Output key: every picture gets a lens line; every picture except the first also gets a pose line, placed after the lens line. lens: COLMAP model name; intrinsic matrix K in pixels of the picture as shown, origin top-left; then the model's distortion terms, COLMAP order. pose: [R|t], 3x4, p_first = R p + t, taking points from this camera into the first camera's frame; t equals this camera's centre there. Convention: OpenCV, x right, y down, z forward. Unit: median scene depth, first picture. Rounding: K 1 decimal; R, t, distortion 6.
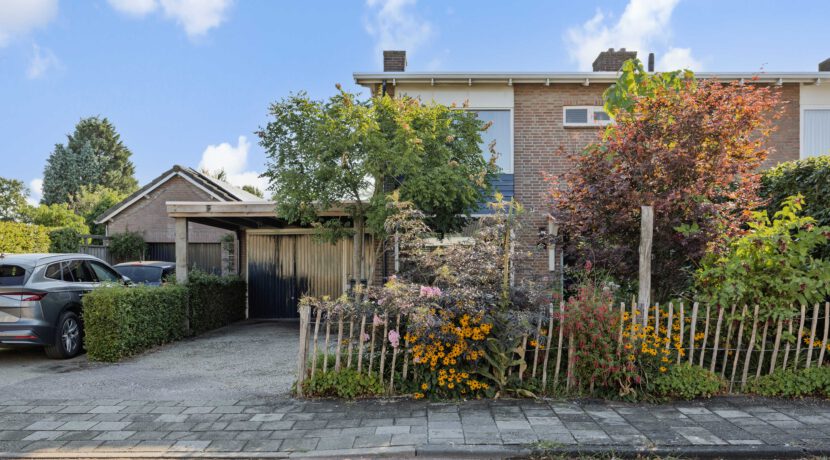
lens RADIAL K [[778.3, 0, 426.8], [0, 778.3, 293.7], [0, 0, 1]] dist [-0.004908, 0.002460]
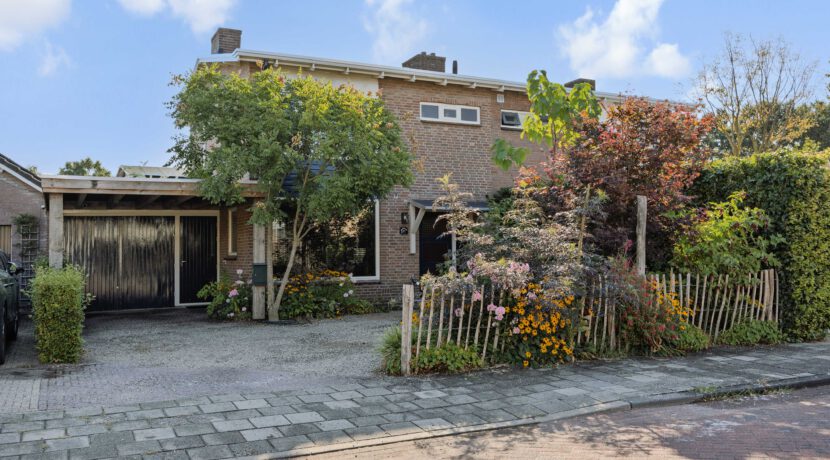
lens RADIAL K [[761.7, 0, 442.2], [0, 761.7, 275.5], [0, 0, 1]] dist [-0.010972, 0.005470]
pose [[0.879012, -0.019989, 0.476380, -0.396761], [0.024216, 0.999703, -0.002737, 0.005245], [-0.476184, 0.013942, 0.879235, 0.076420]]
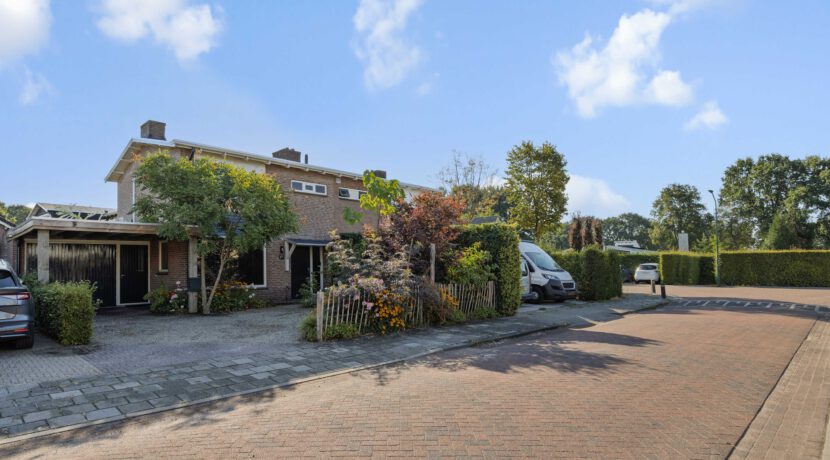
lens RADIAL K [[463.0, 0, 442.1], [0, 463.0, 282.2], [0, 0, 1]] dist [0.005220, -0.000192]
pose [[0.654064, -0.024533, 0.756041, -0.534346], [0.027105, 0.999592, 0.008987, -0.005243], [-0.755953, 0.014614, 0.654462, 0.049218]]
